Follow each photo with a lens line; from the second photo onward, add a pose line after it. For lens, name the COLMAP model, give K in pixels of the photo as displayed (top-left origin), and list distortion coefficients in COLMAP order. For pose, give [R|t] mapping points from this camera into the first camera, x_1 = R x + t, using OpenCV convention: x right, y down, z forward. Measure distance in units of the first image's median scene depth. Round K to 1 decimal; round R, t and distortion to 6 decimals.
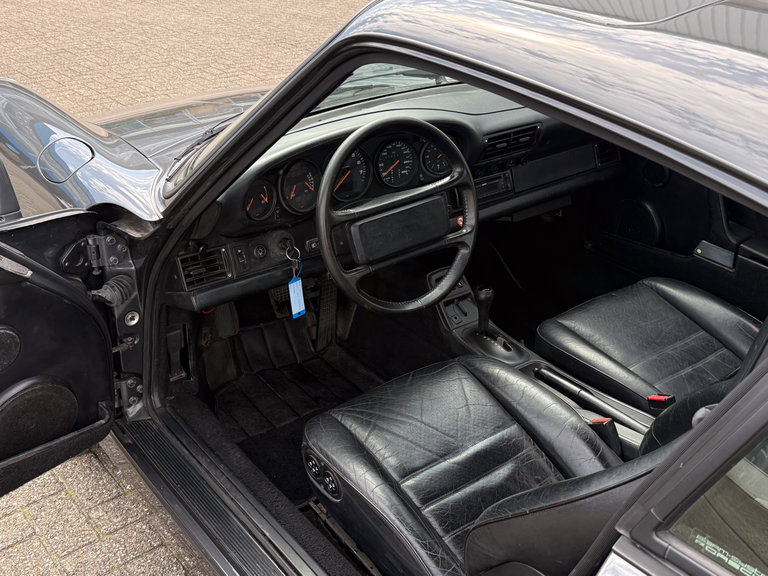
lens RADIAL K [[844.2, 0, 386.8], [0, 844.2, 283.6], [0, 0, 1]] dist [0.217498, -0.483517]
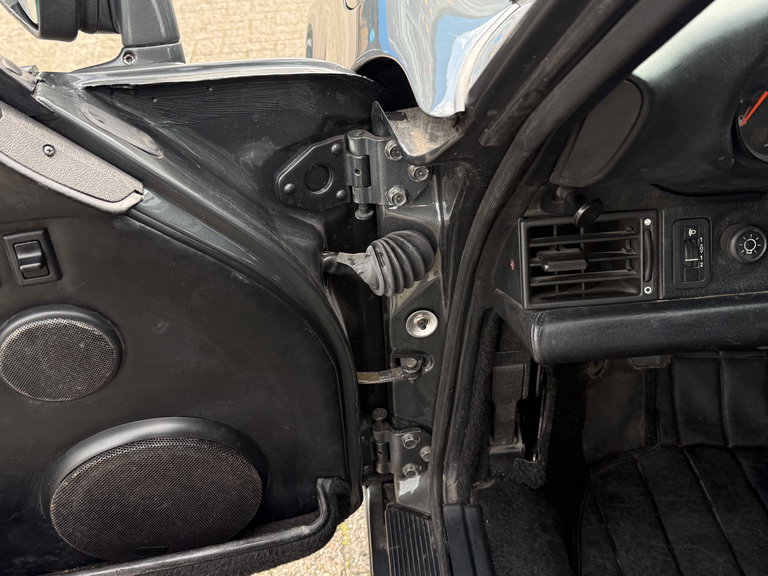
lens RADIAL K [[844.2, 0, 386.8], [0, 844.2, 283.6], [0, 0, 1]] dist [0.217498, -0.483517]
pose [[0.831883, 0.250087, -0.495407, -0.093021], [-0.194999, 0.967505, 0.160966, -0.052227], [0.519564, -0.037301, 0.853617, 0.615705]]
